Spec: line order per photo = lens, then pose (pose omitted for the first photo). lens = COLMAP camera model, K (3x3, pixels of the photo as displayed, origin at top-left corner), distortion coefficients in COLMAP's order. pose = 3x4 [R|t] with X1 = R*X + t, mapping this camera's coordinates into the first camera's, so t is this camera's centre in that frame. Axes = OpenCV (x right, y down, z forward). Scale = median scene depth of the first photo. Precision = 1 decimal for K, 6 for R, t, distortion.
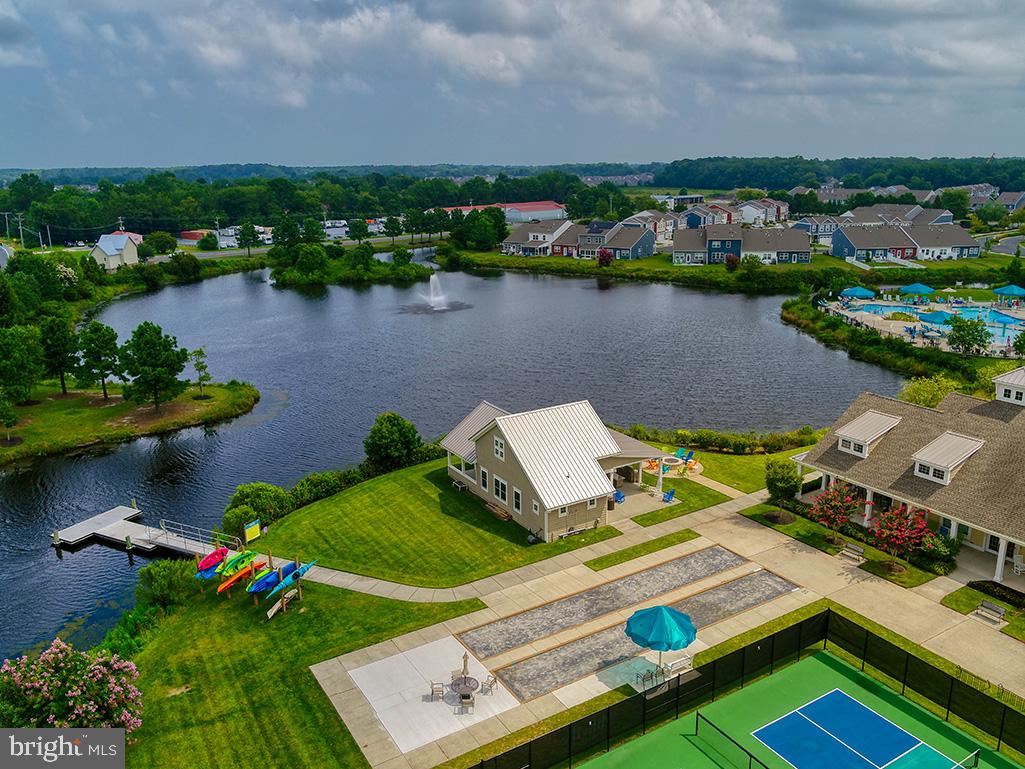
lens RADIAL K [[792.5, 0, 512.5], [0, 792.5, 384.5], [0, 0, 1]] dist [0.001424, -0.008644]
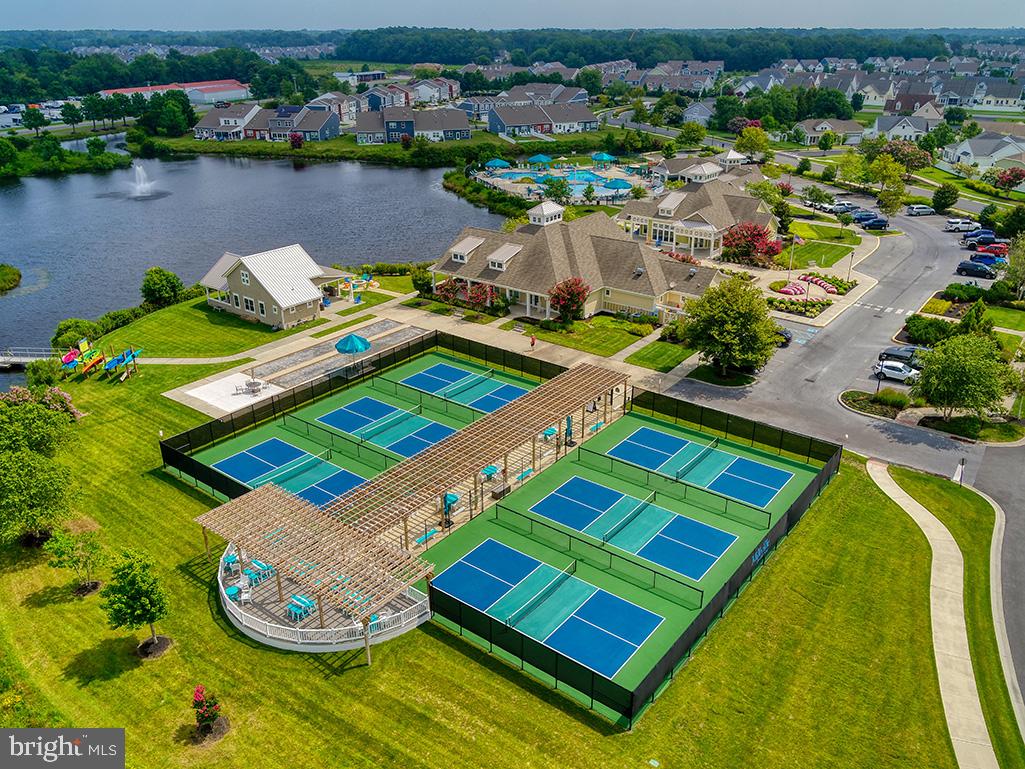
lens RADIAL K [[792.5, 0, 512.5], [0, 792.5, 384.5], [0, 0, 1]] dist [0.001424, -0.008644]
pose [[0.931631, -0.136605, 0.336754, -0.031314], [0.084941, 0.982846, 0.163705, 0.029533], [-0.353340, -0.123908, 0.927253, -0.257756]]
